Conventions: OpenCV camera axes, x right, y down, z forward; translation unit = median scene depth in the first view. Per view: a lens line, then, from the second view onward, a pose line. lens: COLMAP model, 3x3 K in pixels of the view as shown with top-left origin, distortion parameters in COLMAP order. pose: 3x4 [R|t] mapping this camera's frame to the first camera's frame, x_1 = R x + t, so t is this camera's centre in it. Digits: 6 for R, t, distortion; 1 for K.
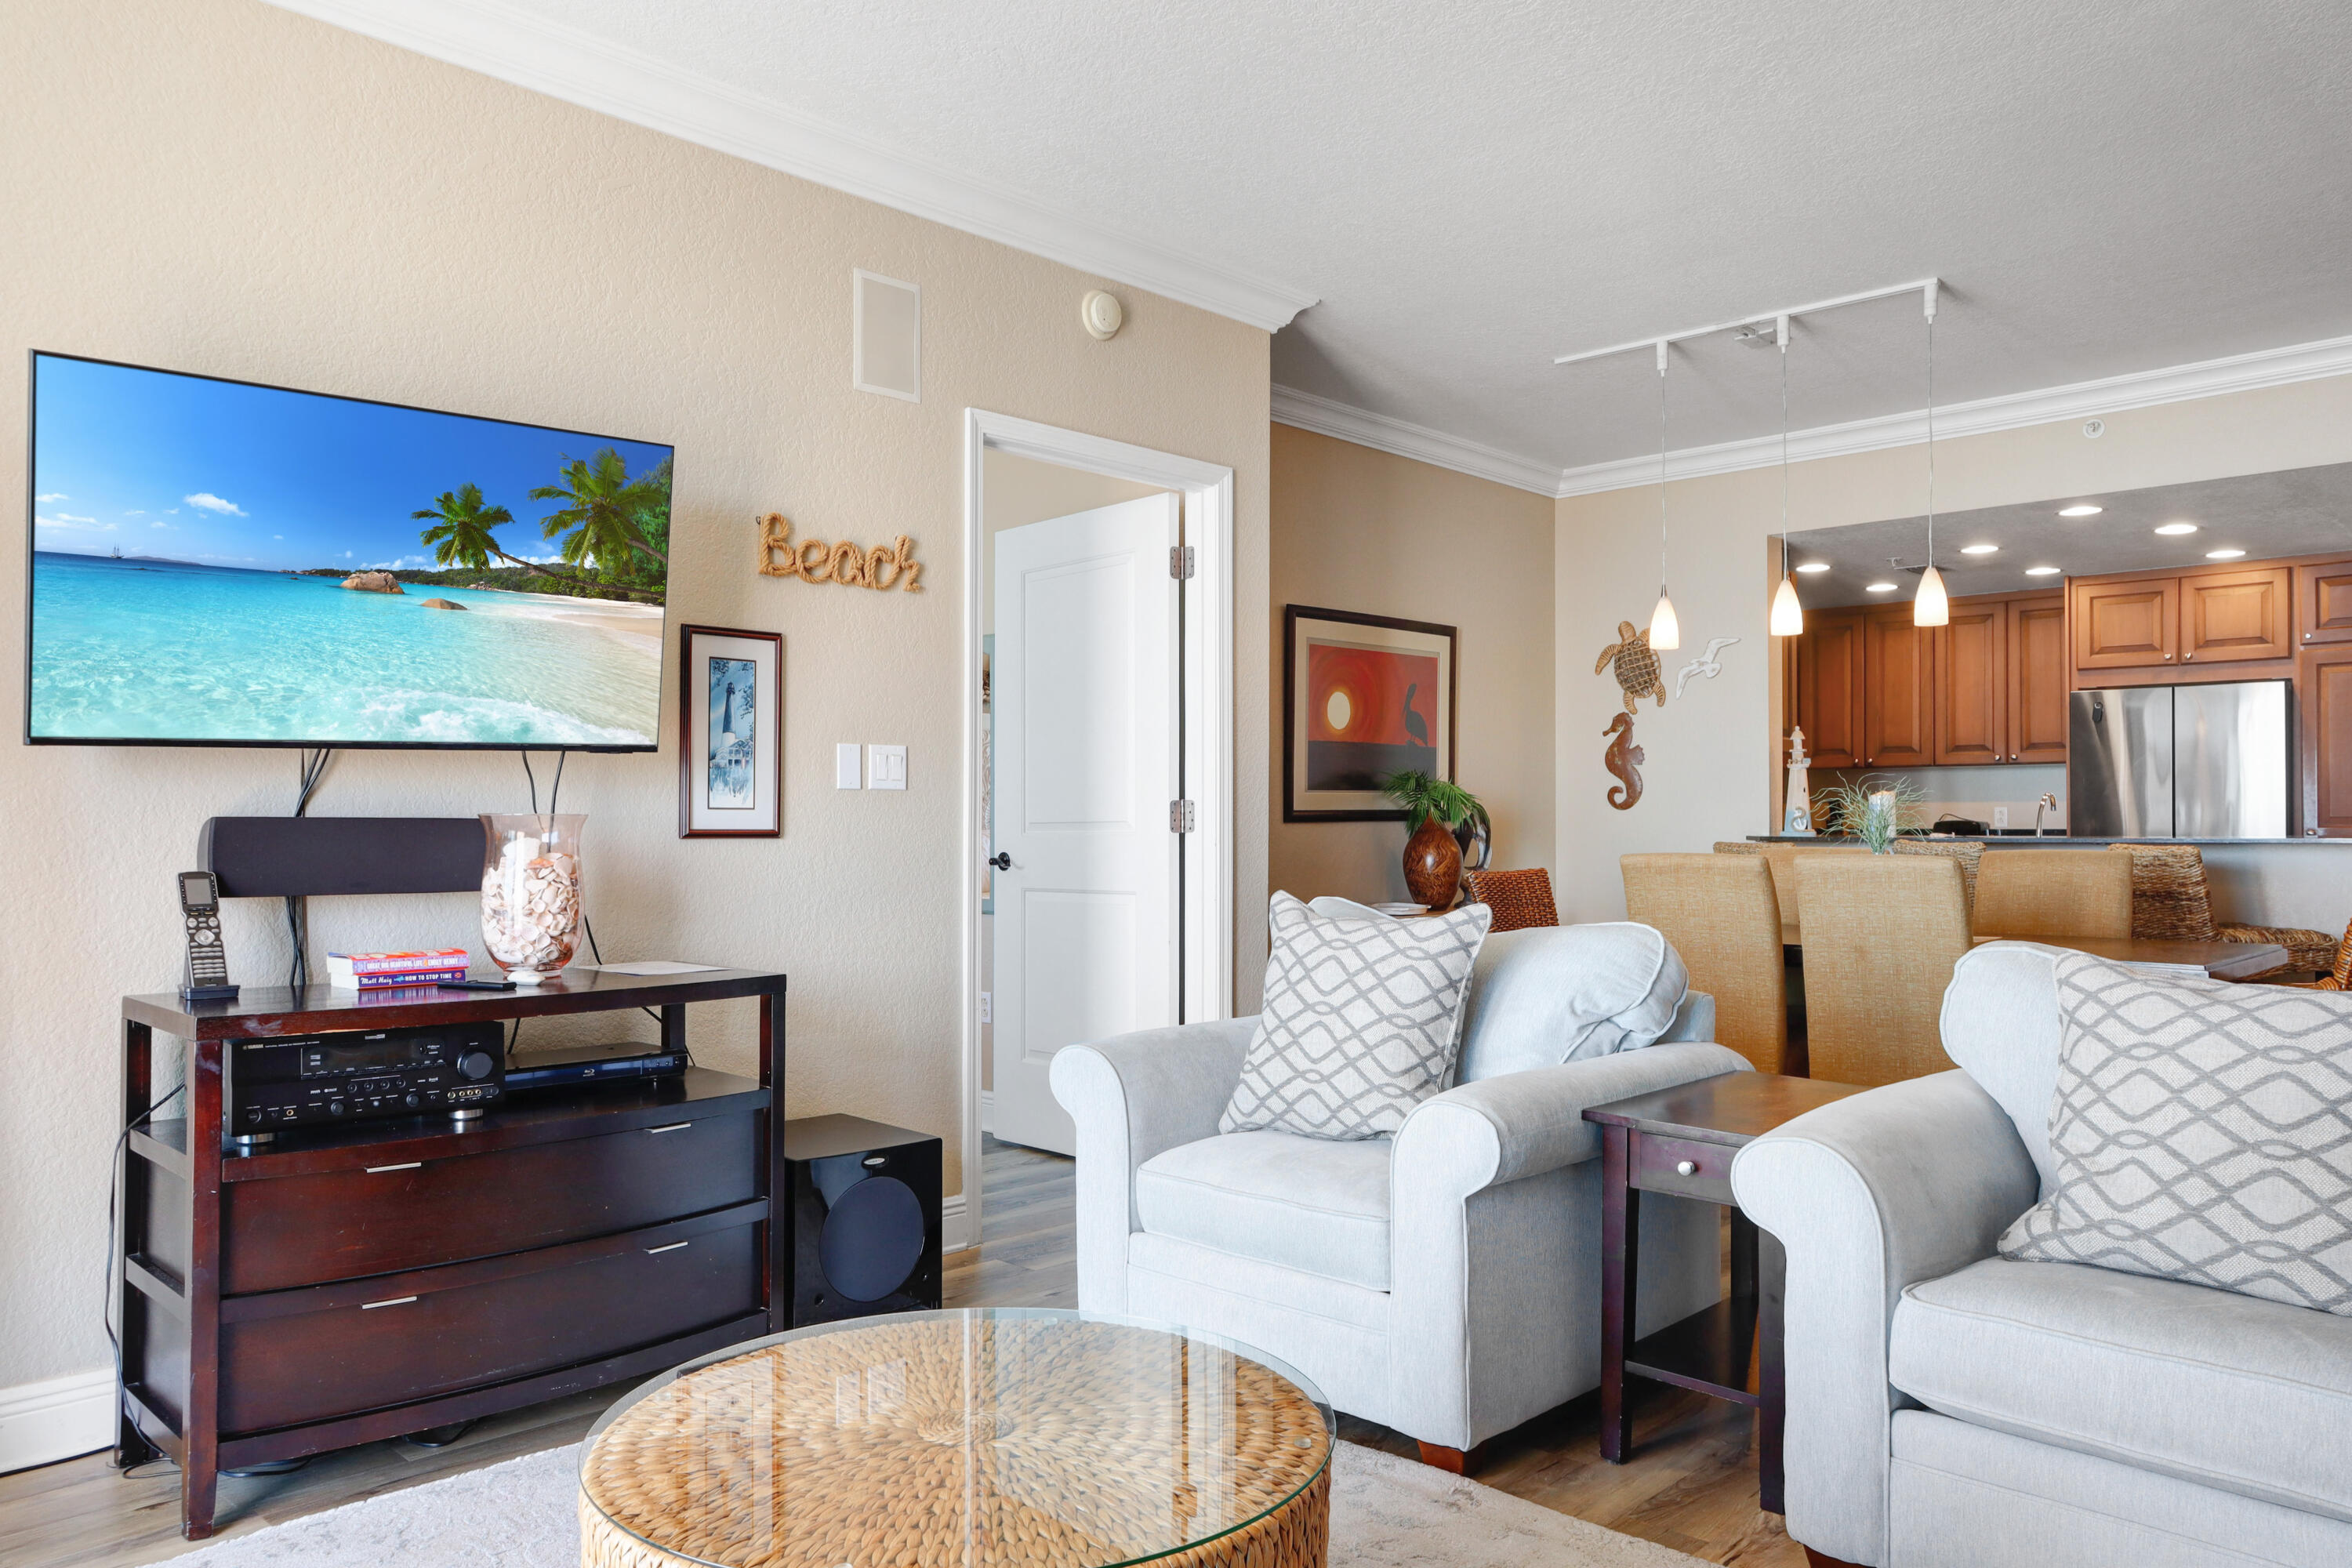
lens RADIAL K [[1621.4, 0, 1099.6], [0, 1621.4, 783.2], [0, 0, 1]] dist [0.004591, 0.004520]
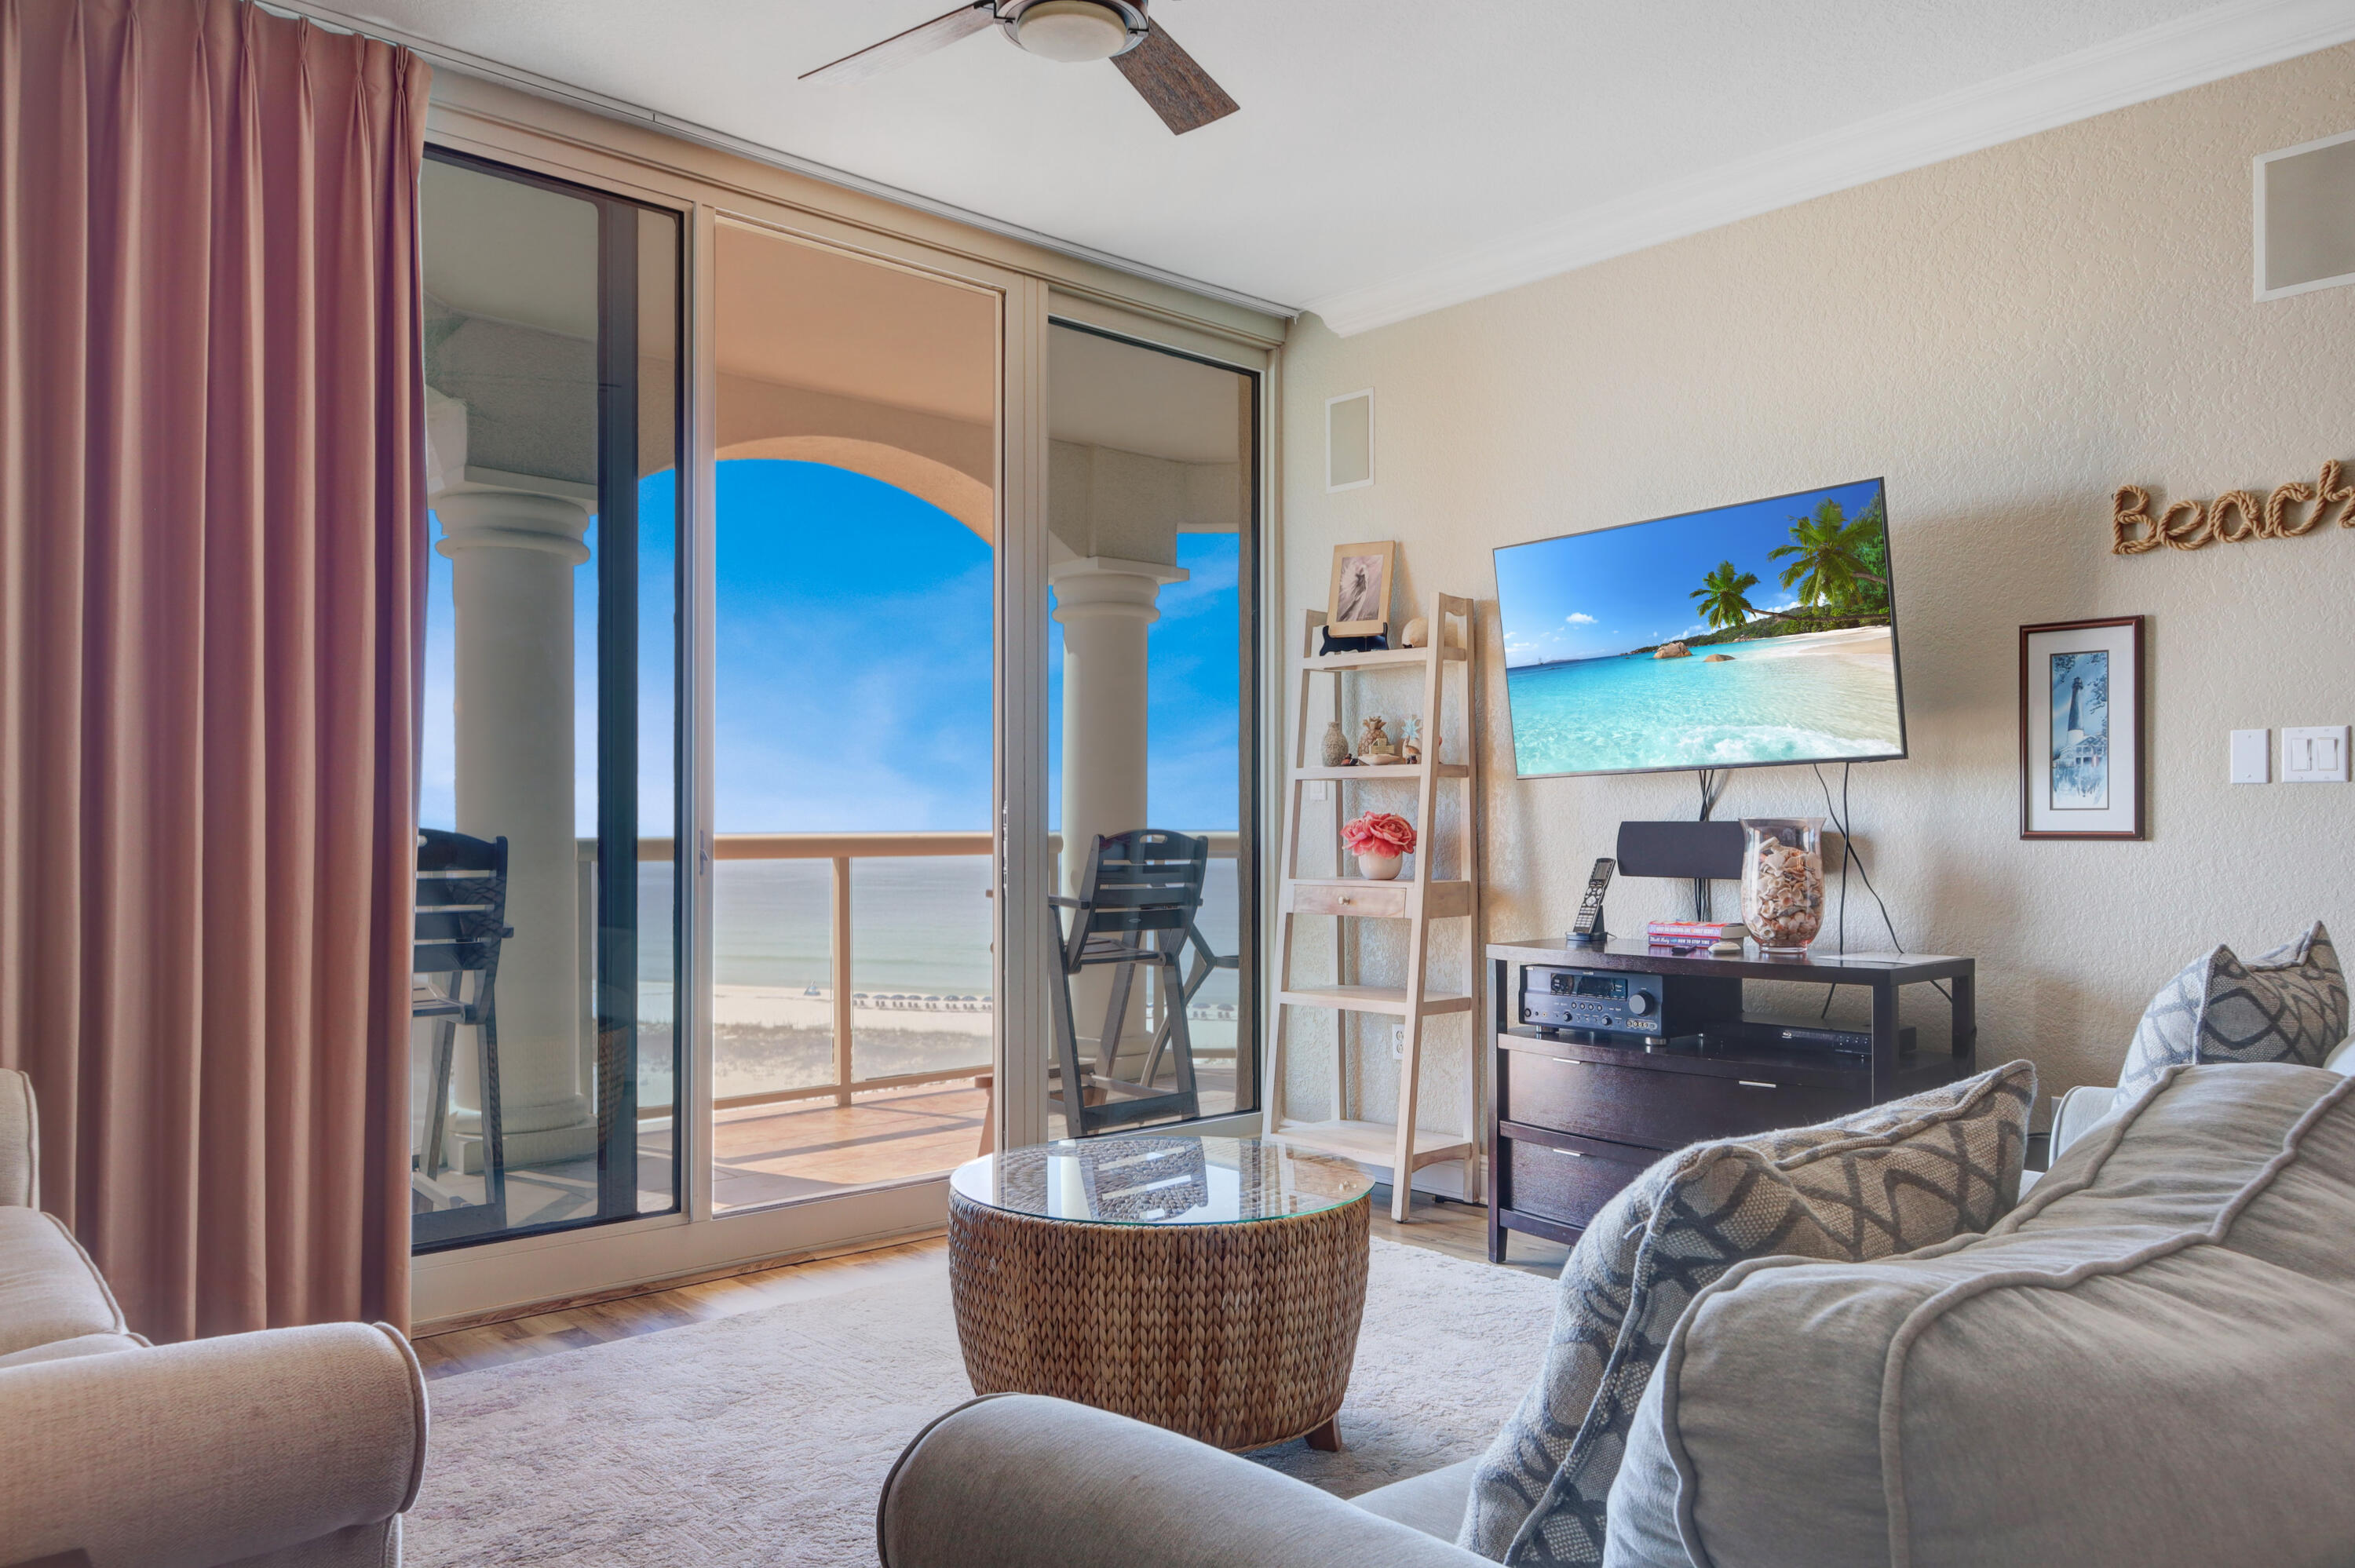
lens RADIAL K [[1700.3, 0, 1211.6], [0, 1700.3, 820.1], [0, 0, 1]] dist [0.002114, 0.004836]
pose [[-0.044756, -0.004445, -0.998988, 0.920151], [0.027932, 0.999594, -0.005700, 0.015691], [0.998607, -0.028159, -0.044613, 0.611575]]
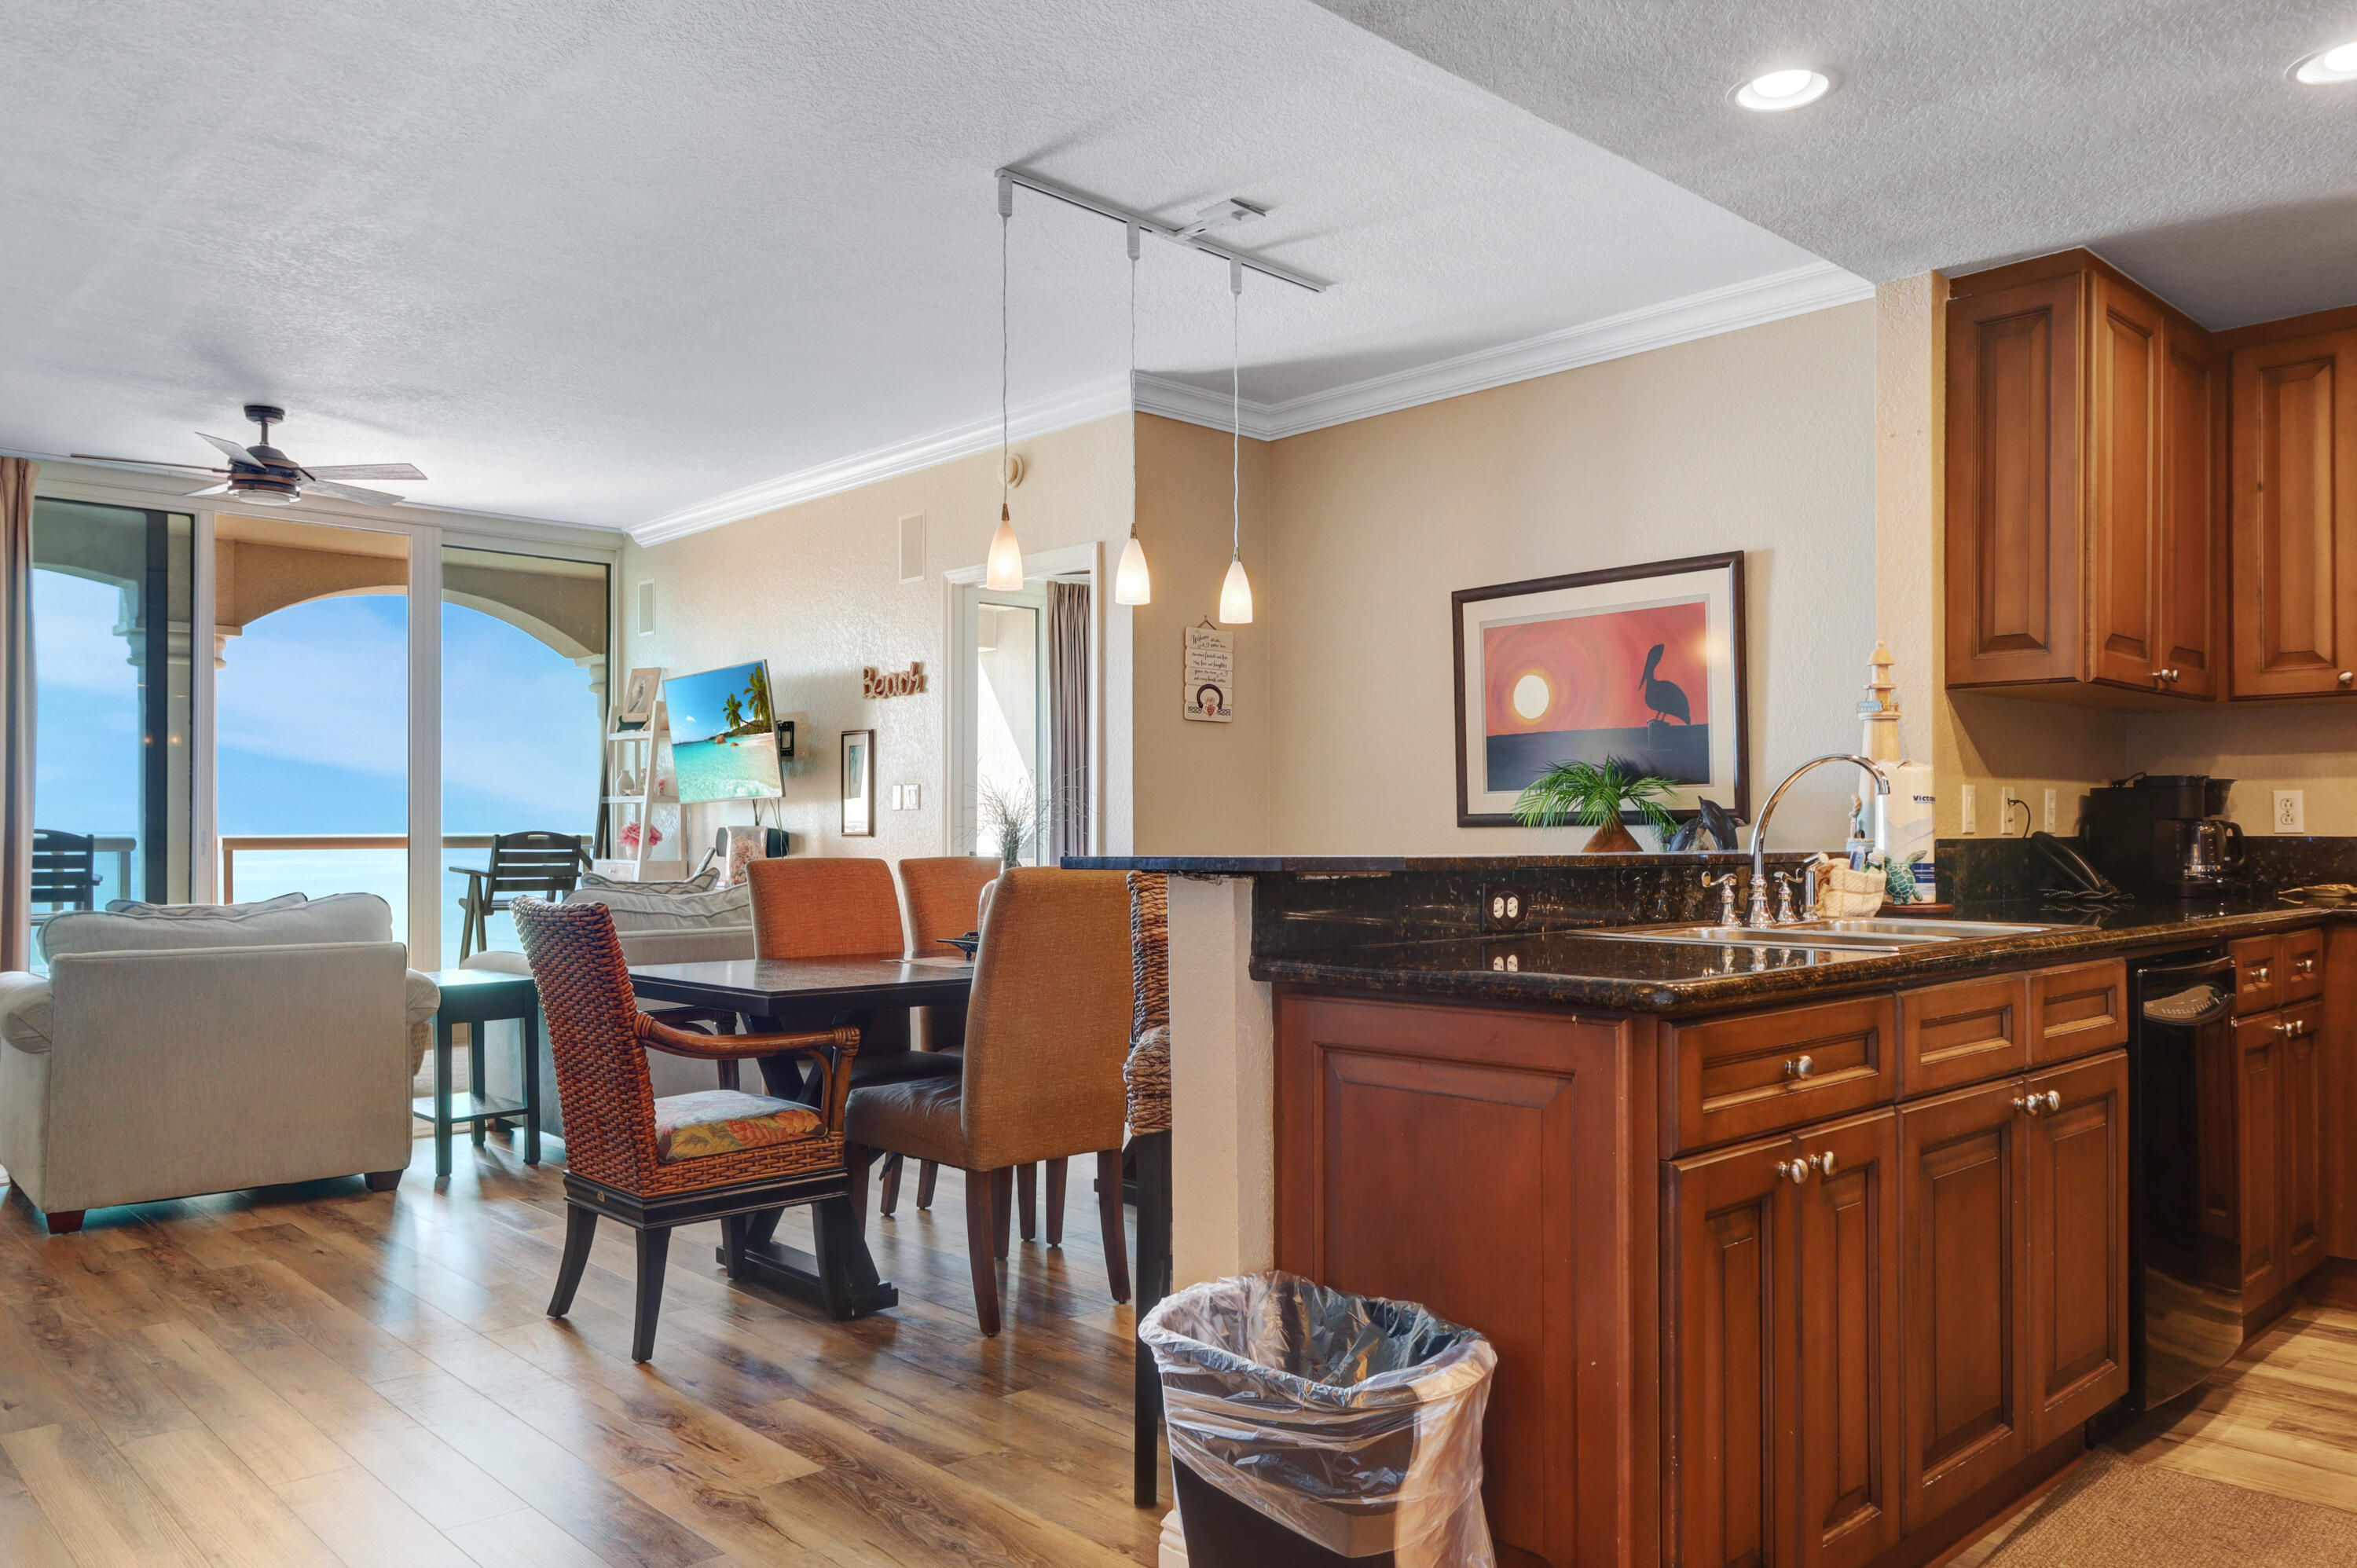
lens RADIAL K [[1701.8, 0, 1212.6], [0, 1701.8, 820.2], [0, 0, 1]] dist [0.002114, 0.004836]
pose [[-0.031941, -0.006437, -0.999469, 2.107932], [0.025331, 0.999653, -0.007247, 0.045356], [0.999169, -0.025549, -0.031766, 1.724025]]
